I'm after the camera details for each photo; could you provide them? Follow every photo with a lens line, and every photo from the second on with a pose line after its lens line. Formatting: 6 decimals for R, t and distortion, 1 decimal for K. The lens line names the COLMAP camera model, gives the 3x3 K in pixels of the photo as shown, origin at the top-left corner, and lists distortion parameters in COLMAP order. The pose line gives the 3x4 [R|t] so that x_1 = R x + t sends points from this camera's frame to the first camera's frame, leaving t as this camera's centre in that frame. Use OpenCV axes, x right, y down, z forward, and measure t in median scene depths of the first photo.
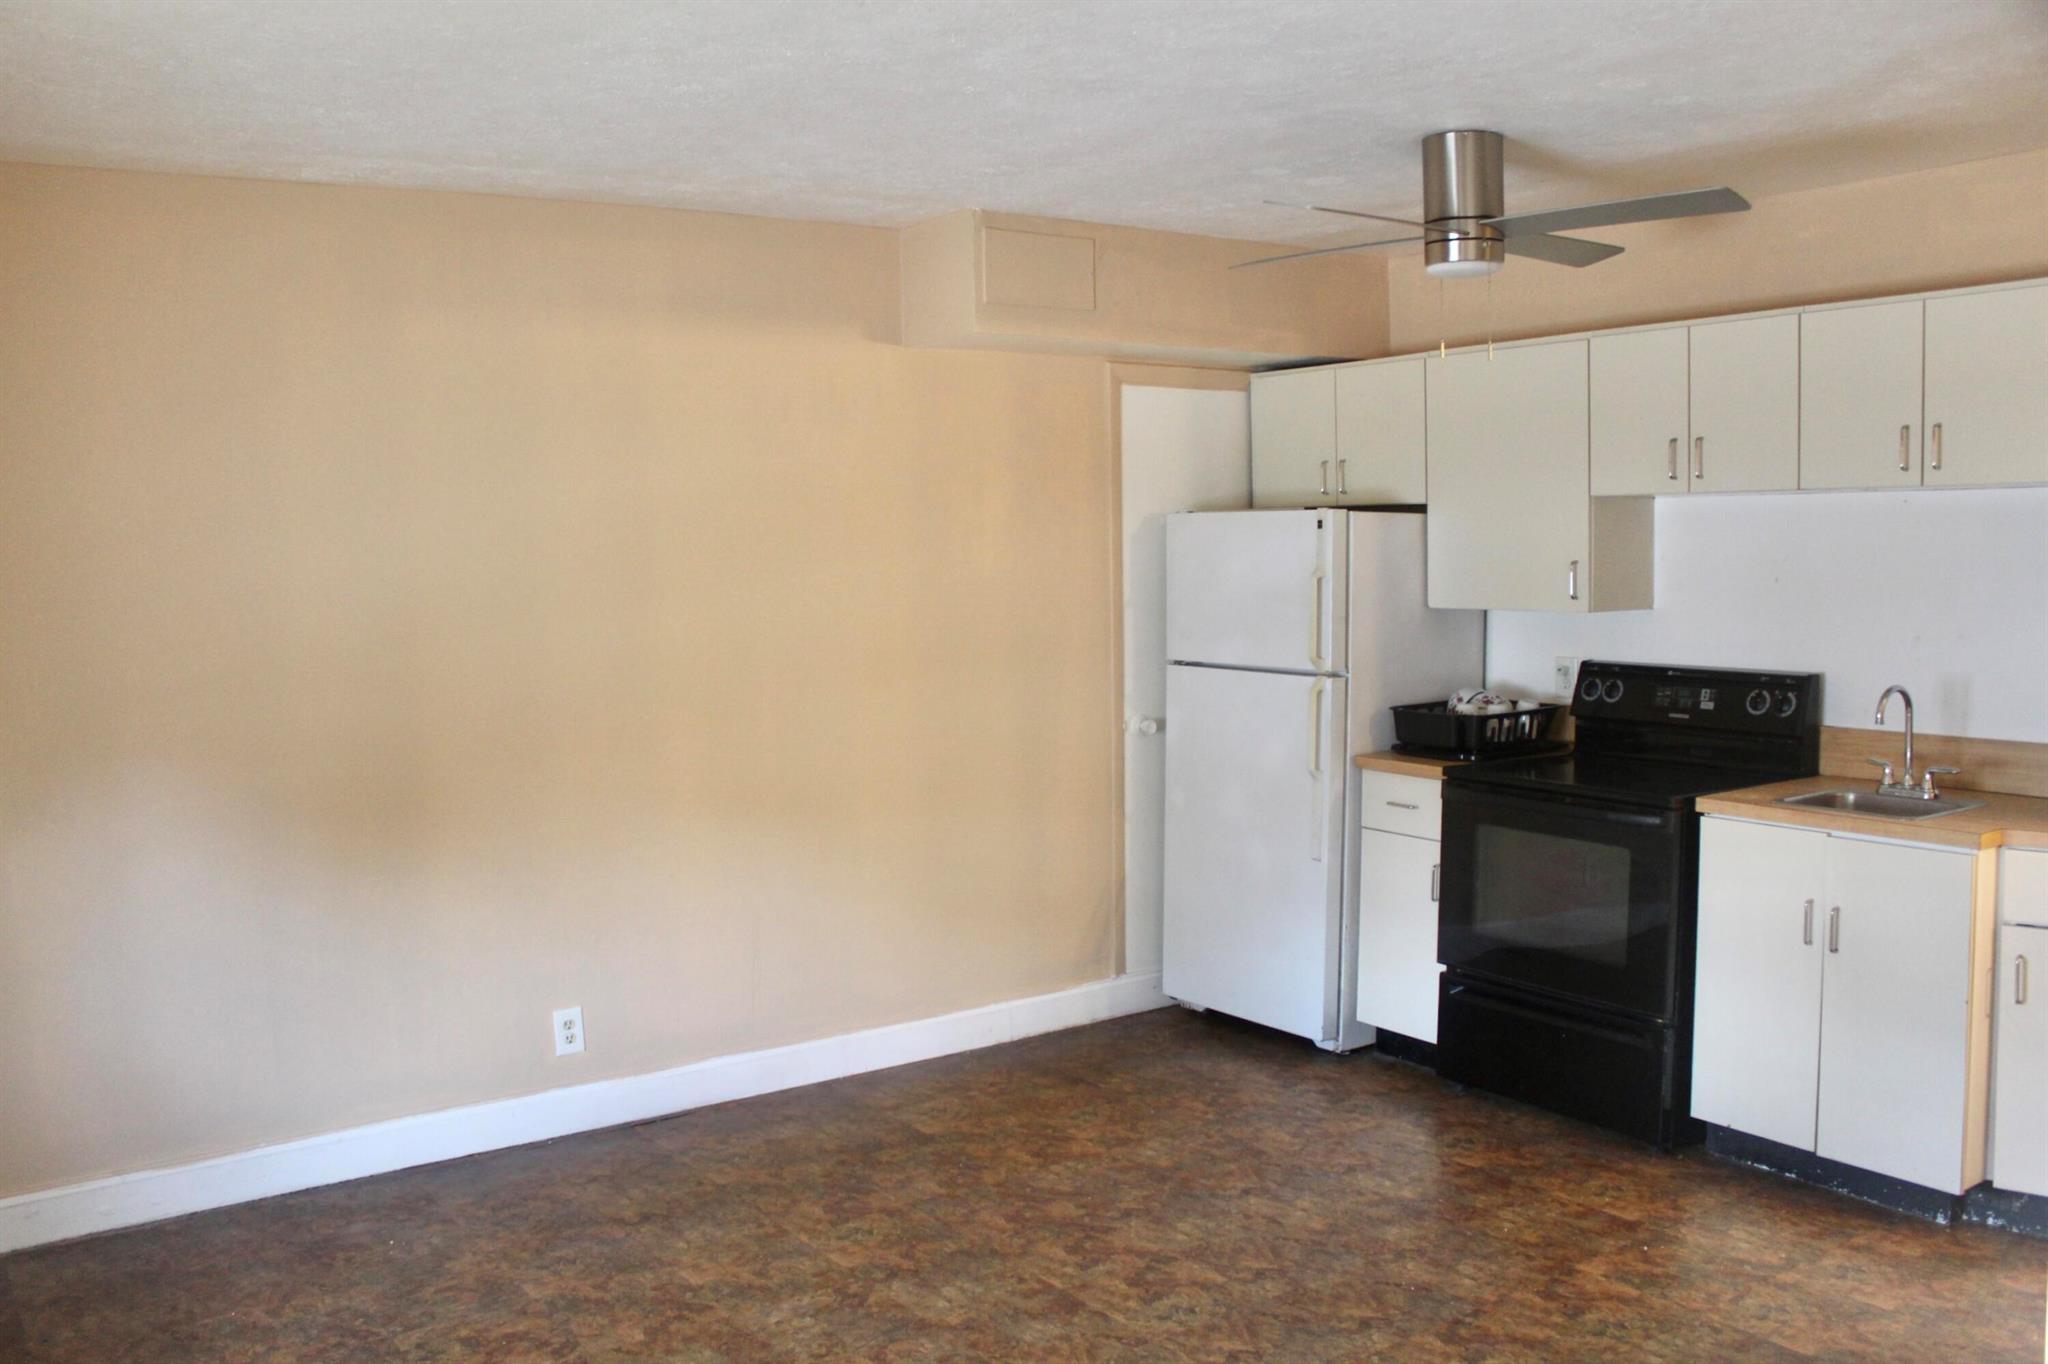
lens RADIAL K [[1788.7, 0, 1024.0], [0, 1788.7, 682.0], [0, 0, 1]] dist [-0.167898, 0.163146]
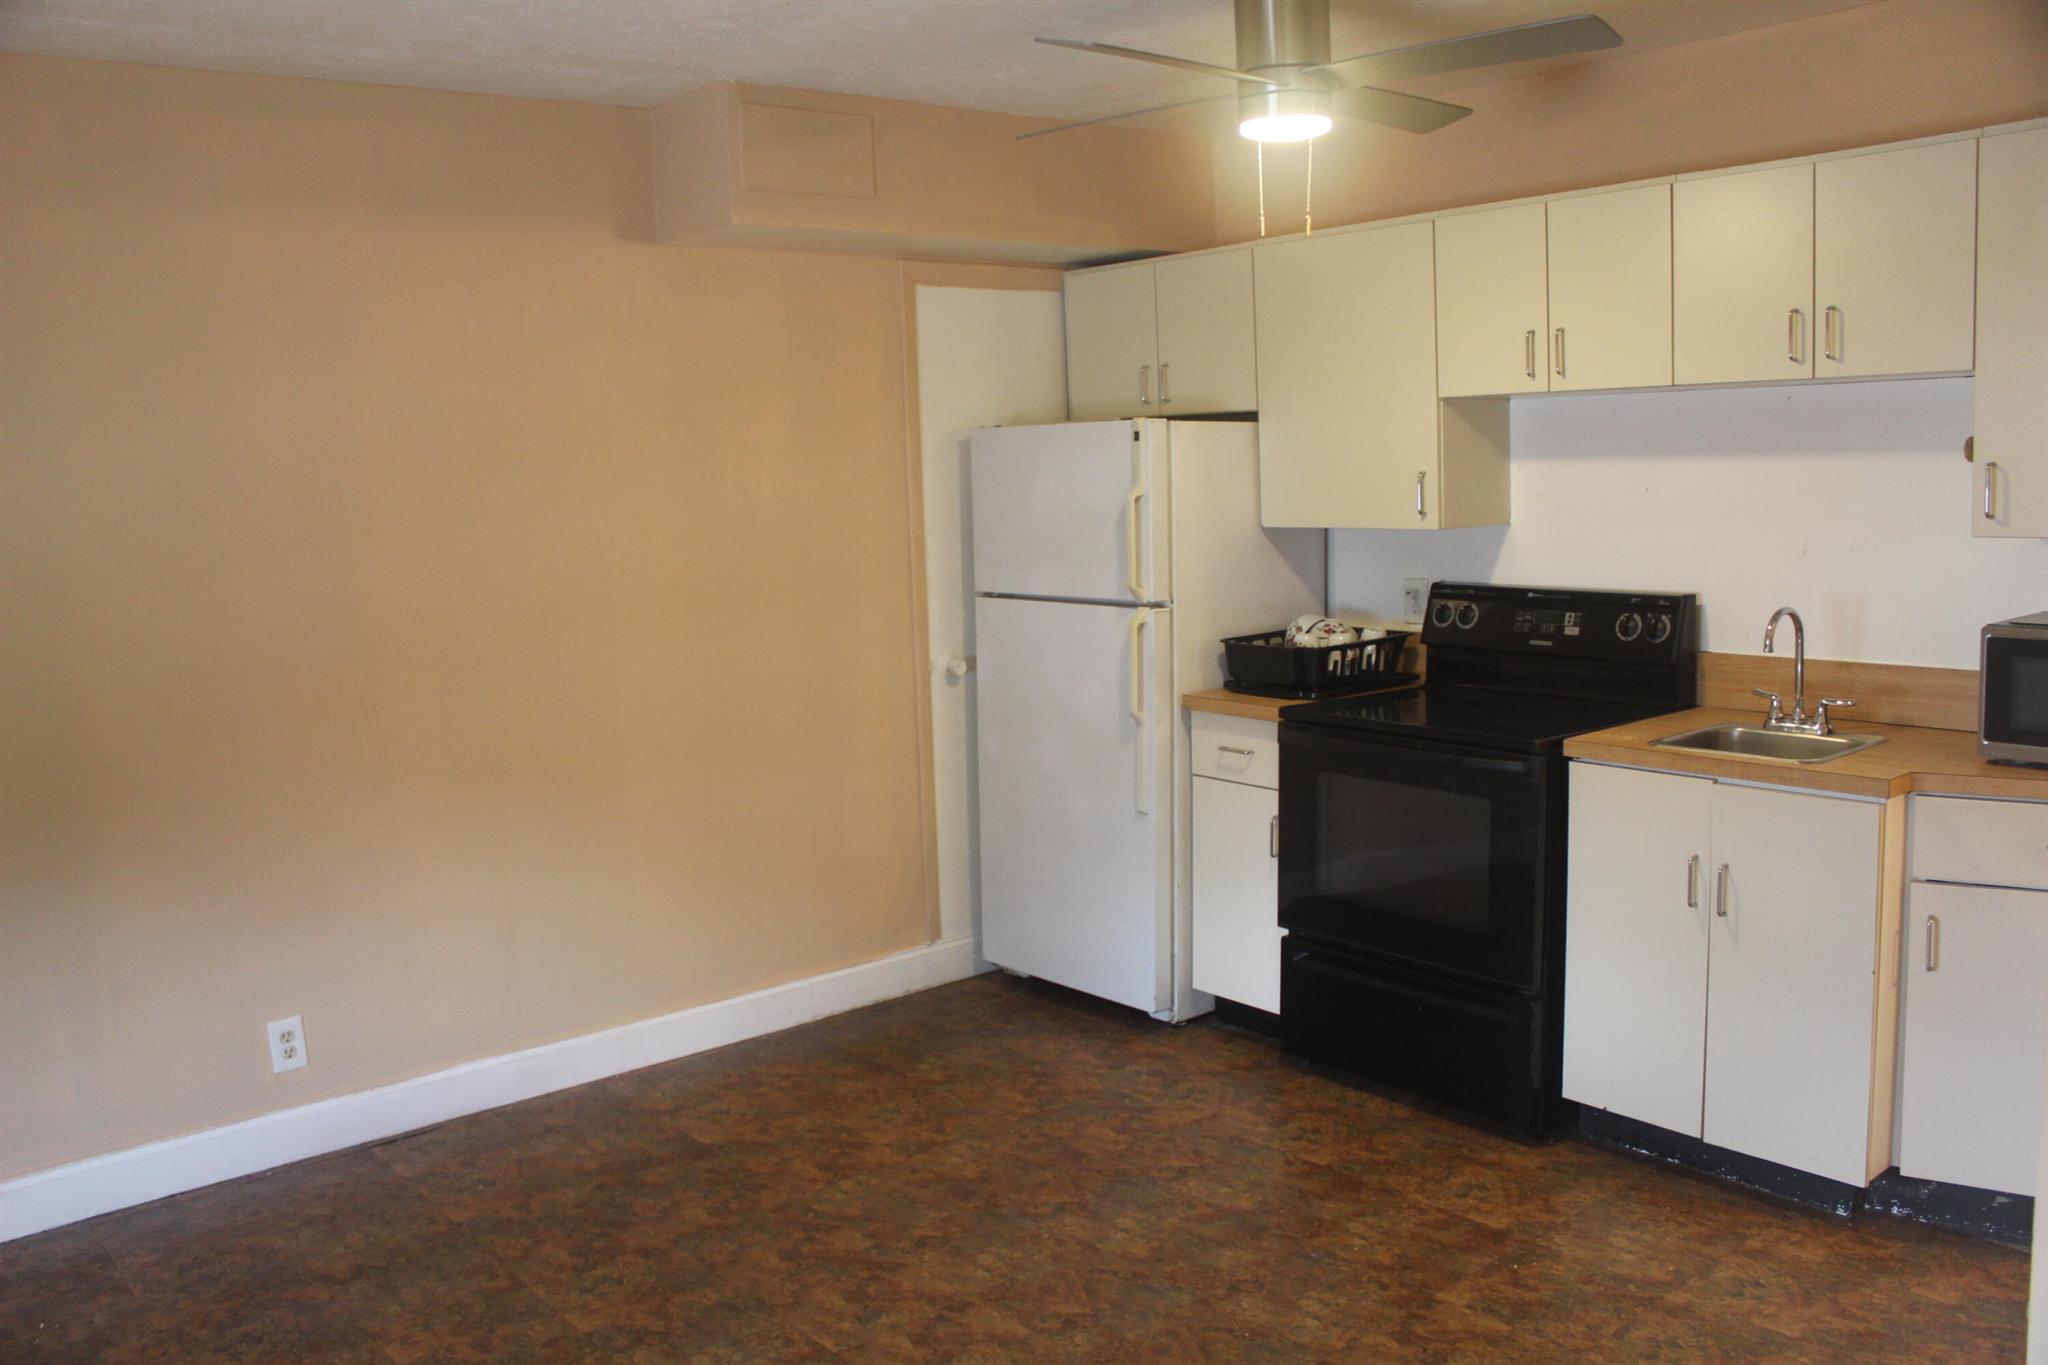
lens RADIAL K [[1730.6, 0, 1024.0], [0, 1730.6, 682.5], [0, 0, 1]] dist [-0.173739, 0.163193]
pose [[0.997105, -0.030539, 0.069631, 0.056082], [0.027140, 0.998417, 0.049256, -0.011855], [-0.071025, -0.047223, 0.996356, 0.170675]]
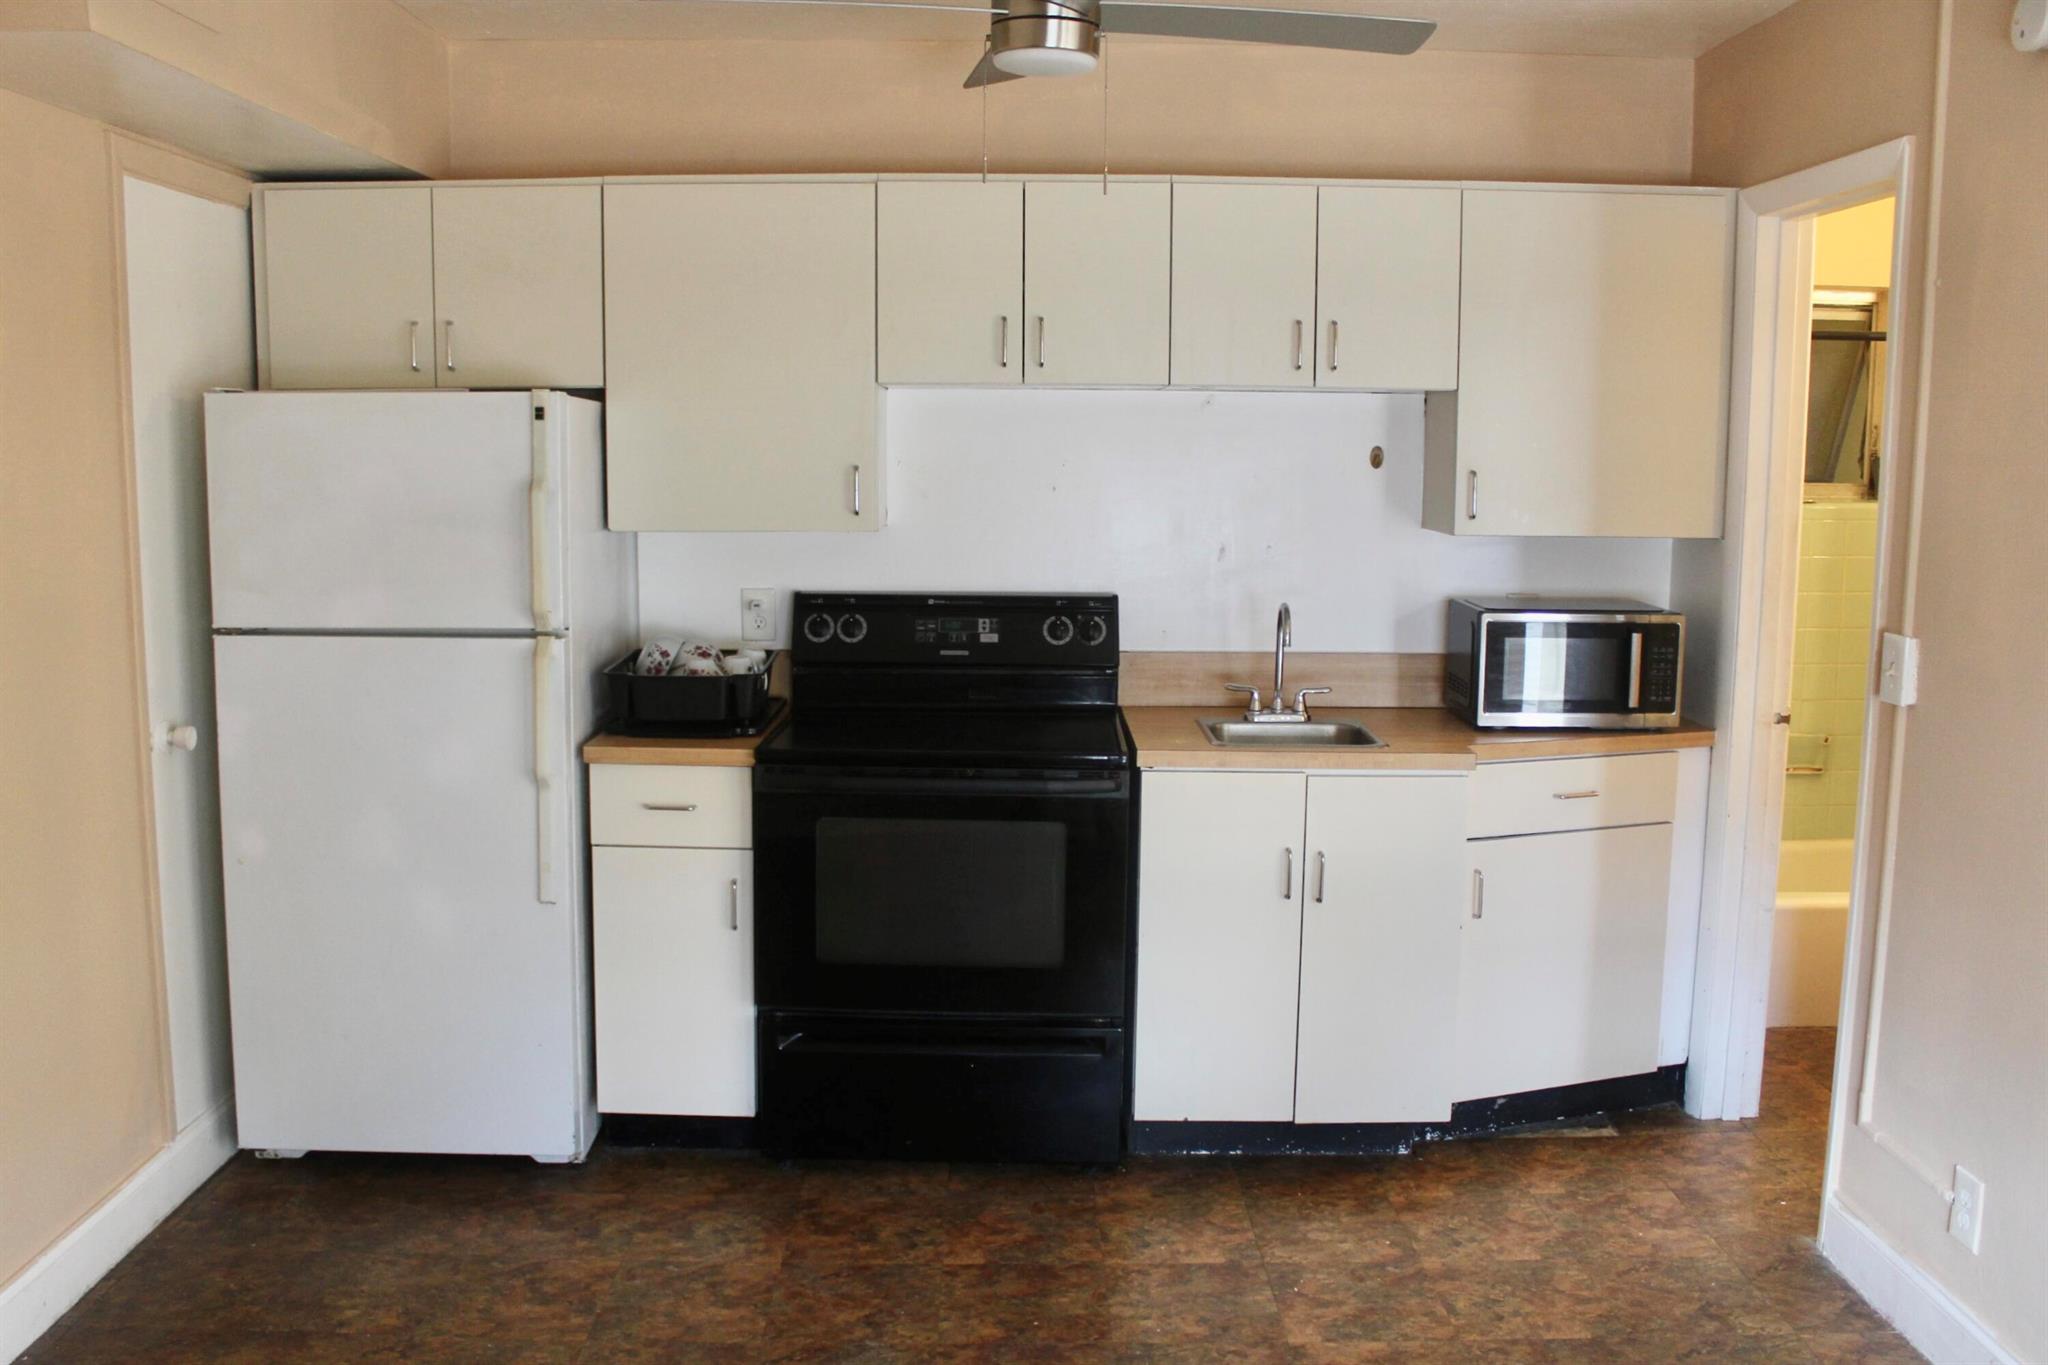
lens RADIAL K [[1788.7, 0, 1024.0], [0, 1788.7, 682.5], [0, 0, 1]] dist [-0.167898, 0.163146]
pose [[0.567023, -0.094163, 0.818302, -0.340981], [0.048824, 0.995540, 0.080726, -0.037702], [-0.822254, -0.005821, 0.569092, 0.552852]]
